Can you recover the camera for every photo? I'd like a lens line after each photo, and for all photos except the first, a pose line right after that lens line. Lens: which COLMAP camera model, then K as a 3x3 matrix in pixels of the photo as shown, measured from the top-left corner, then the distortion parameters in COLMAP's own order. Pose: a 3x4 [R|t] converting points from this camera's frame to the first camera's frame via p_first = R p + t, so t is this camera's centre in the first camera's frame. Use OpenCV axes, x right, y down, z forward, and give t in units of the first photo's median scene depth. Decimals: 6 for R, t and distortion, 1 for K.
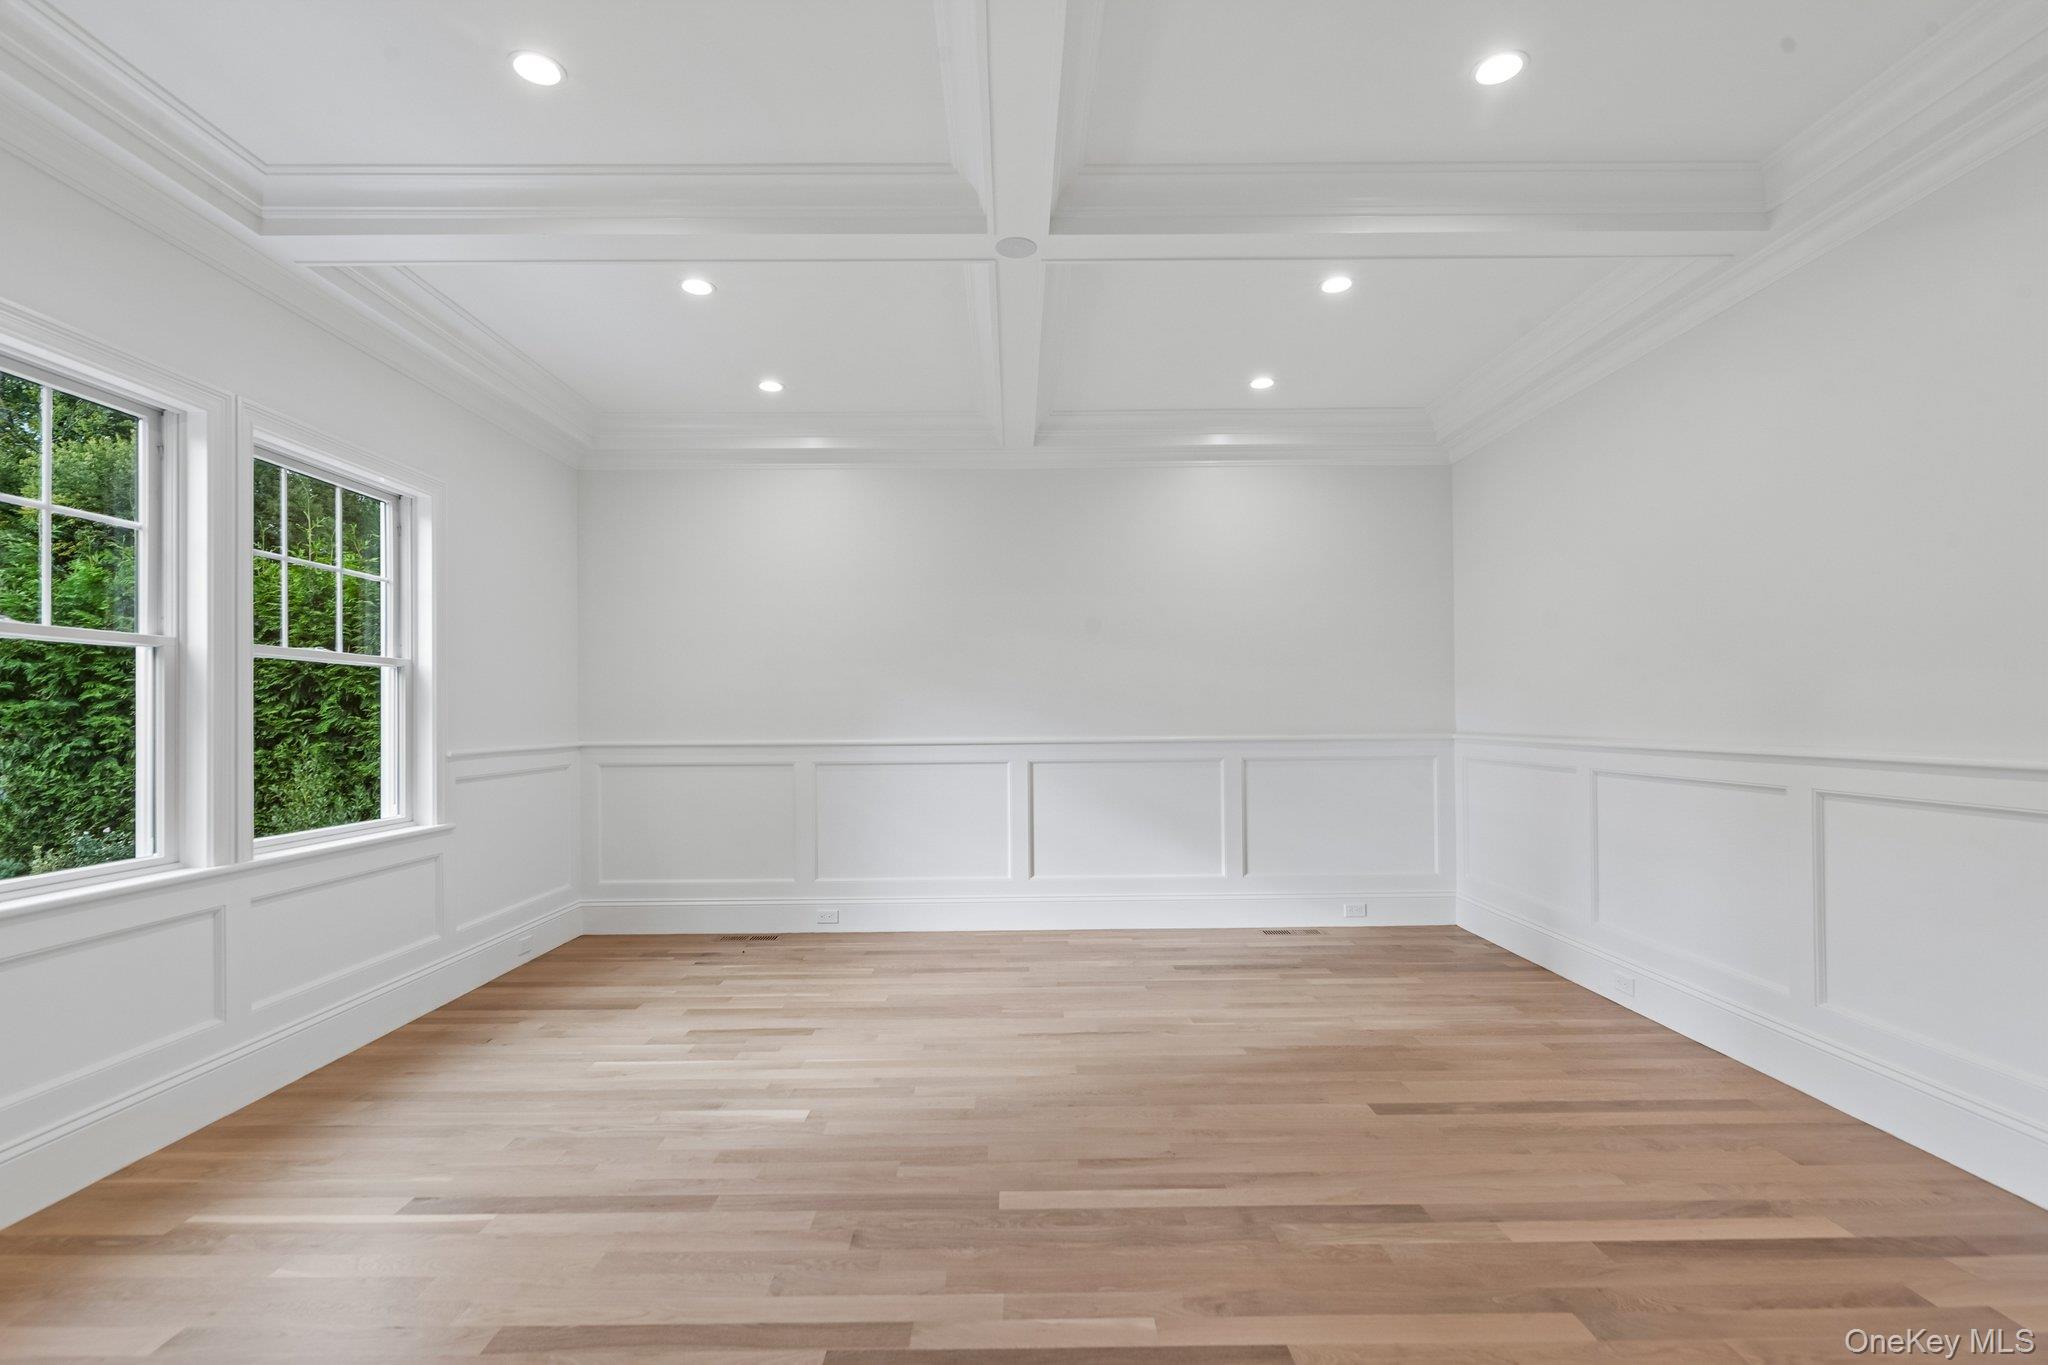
lens RADIAL K [[954.0, 0, 1021.7], [0, 954.0, 704.6], [0, 0, 1]] dist [0.001446, -0.000609]
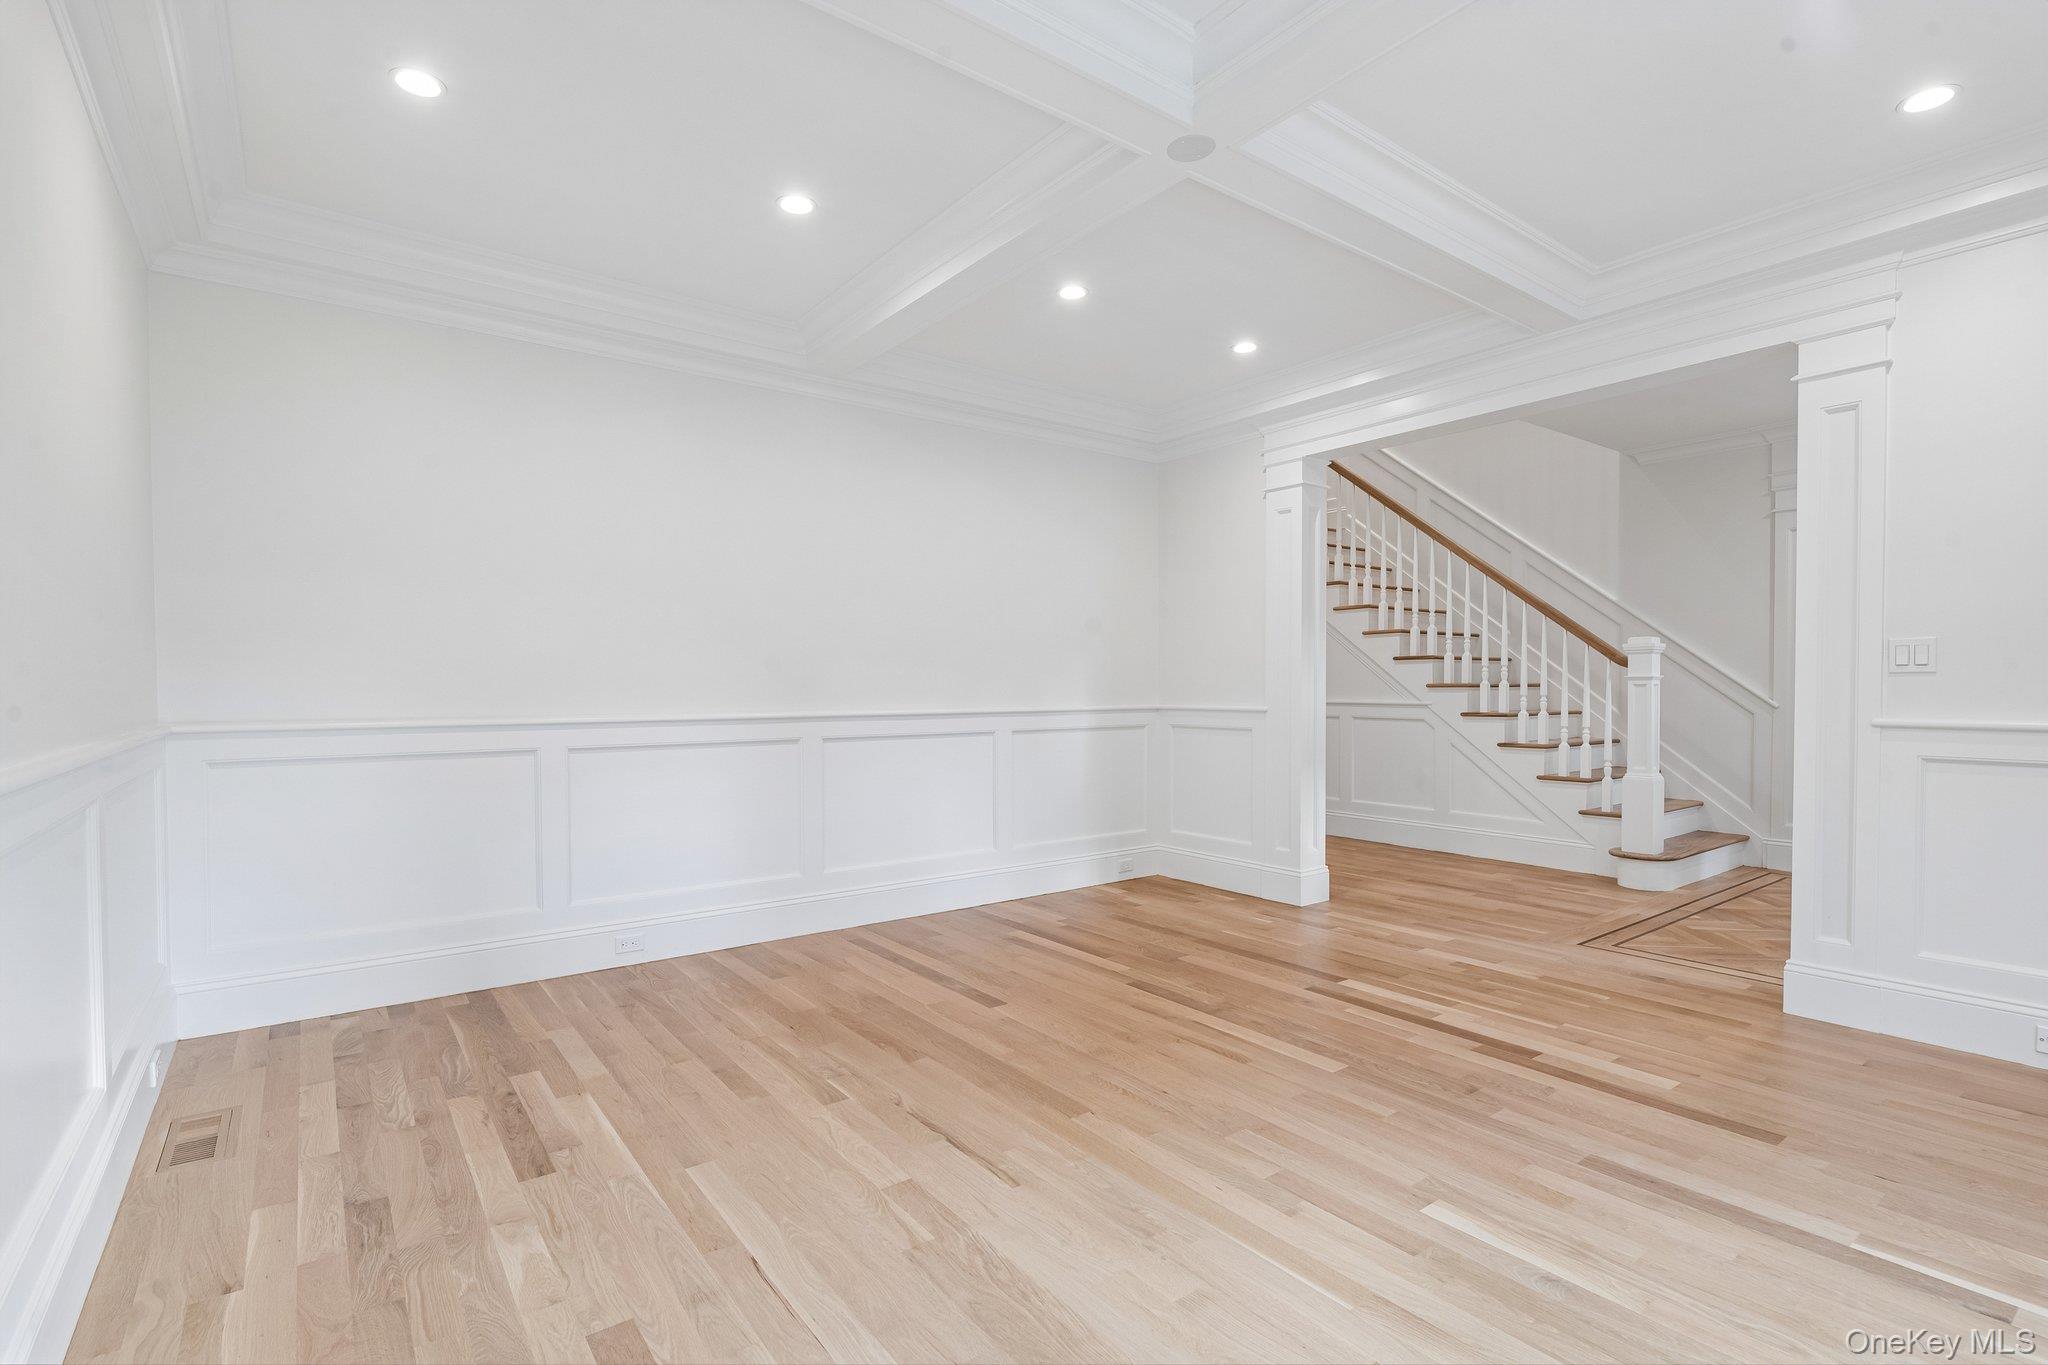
lens RADIAL K [[954.0, 0, 1021.7], [0, 954.0, 704.6], [0, 0, 1]] dist [0.001446, -0.000609]
pose [[-0.593992, -0.007169, 0.804439, -0.547044], [0.000219, 0.999959, 0.009074, 0.019131], [-0.804471, 0.005566, -0.593966, 1.458732]]
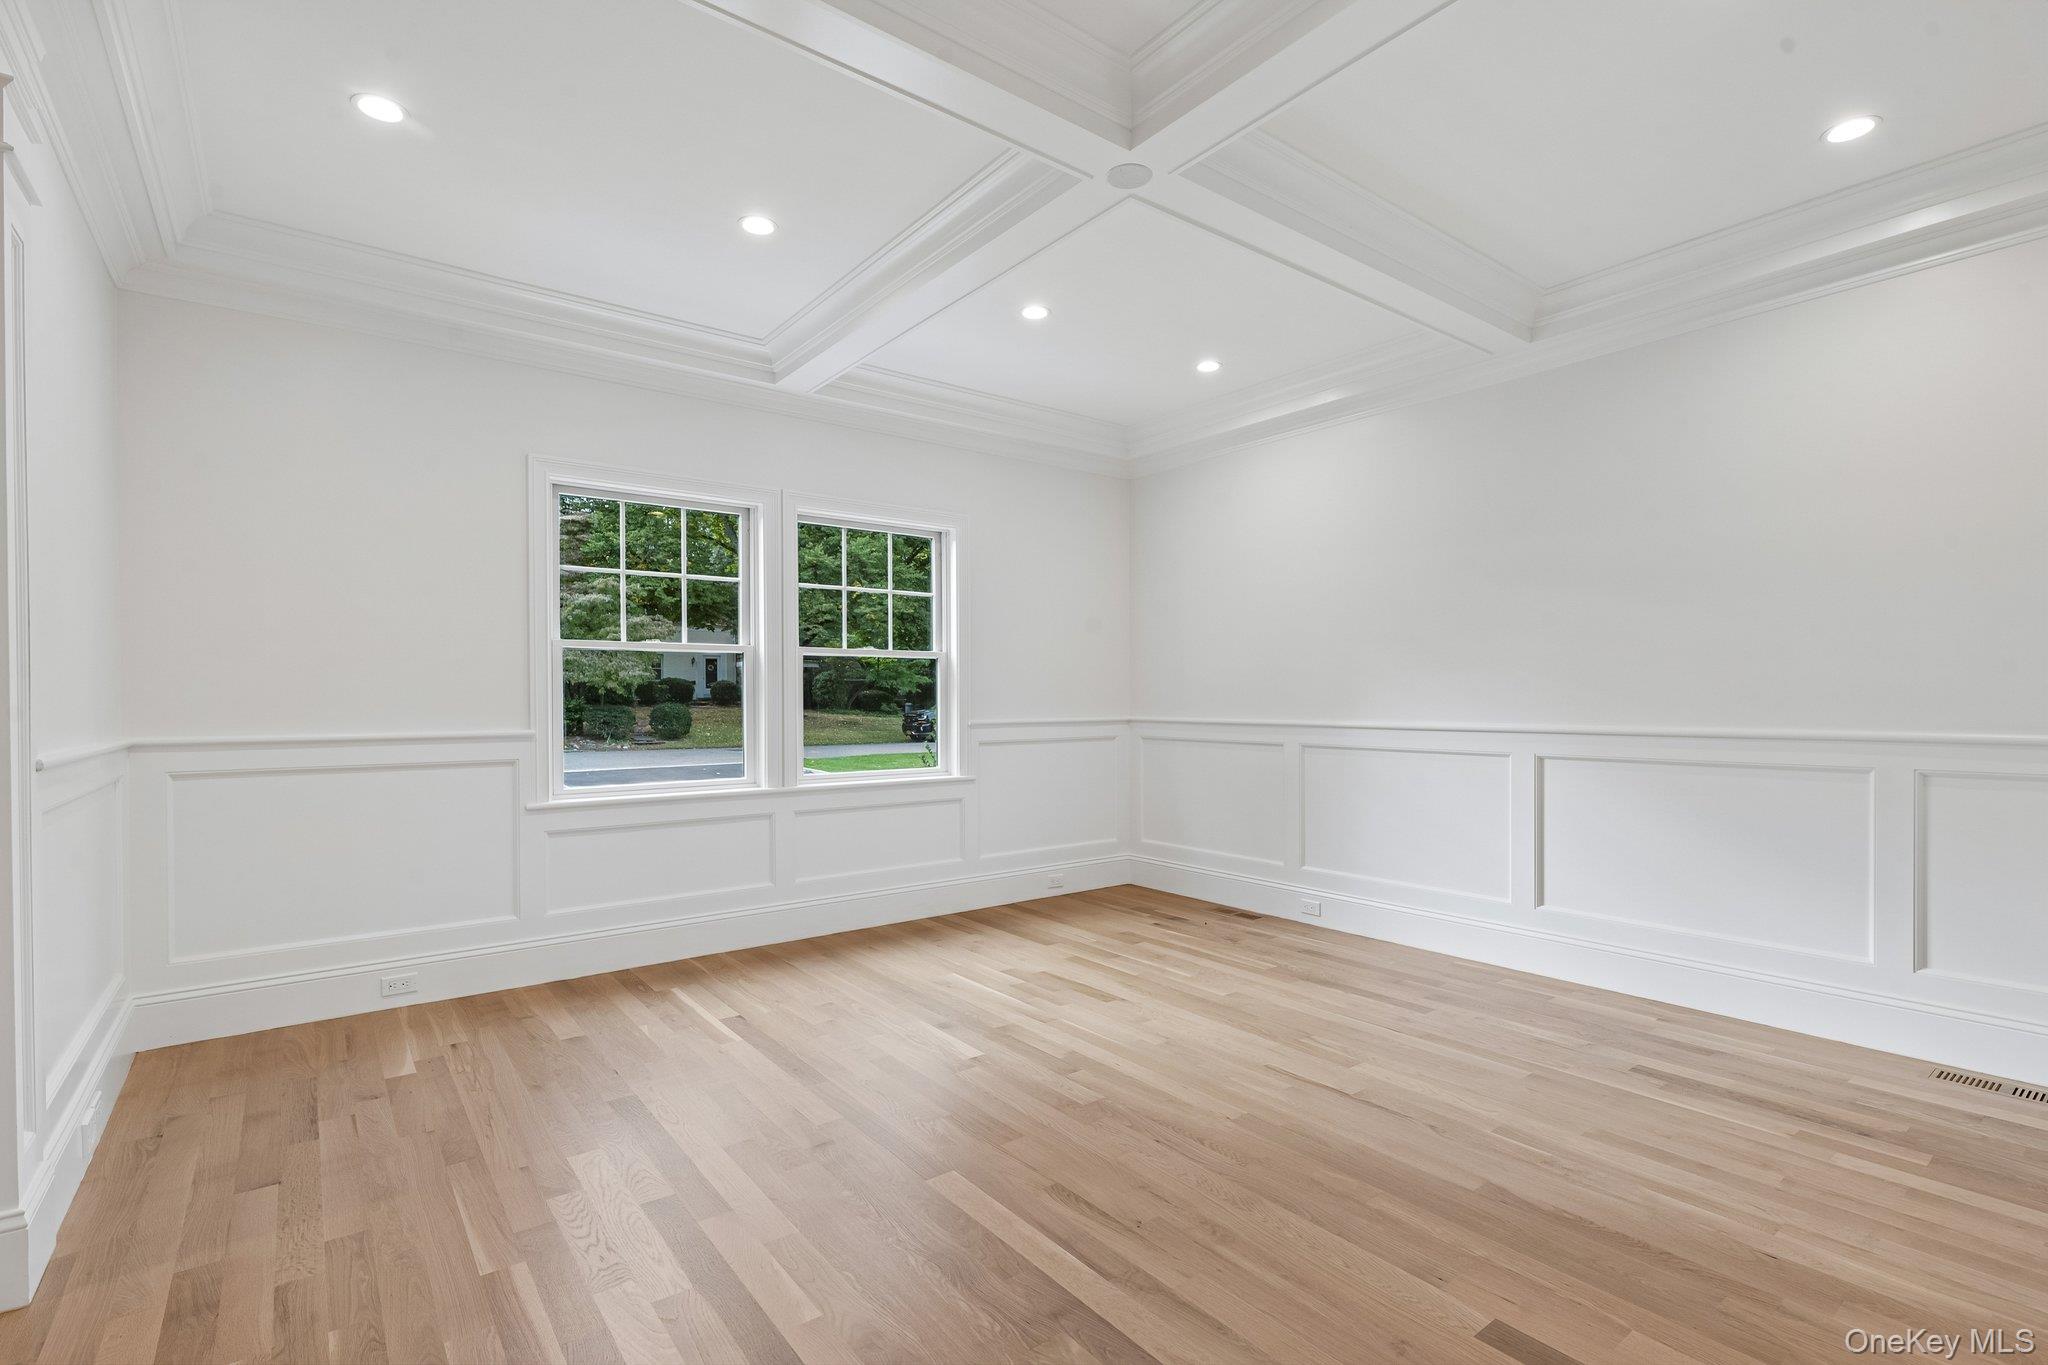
lens RADIAL K [[943.0, 0, 1021.5], [0, 943.0, 704.2], [0, 0, 1]] dist [0.002863, -0.000428]
pose [[0.601499, 0.013078, -0.798766, 0.576350], [0.006284, 0.999758, 0.021101, -0.001124], [0.798849, -0.017711, 0.601271, 0.333019]]
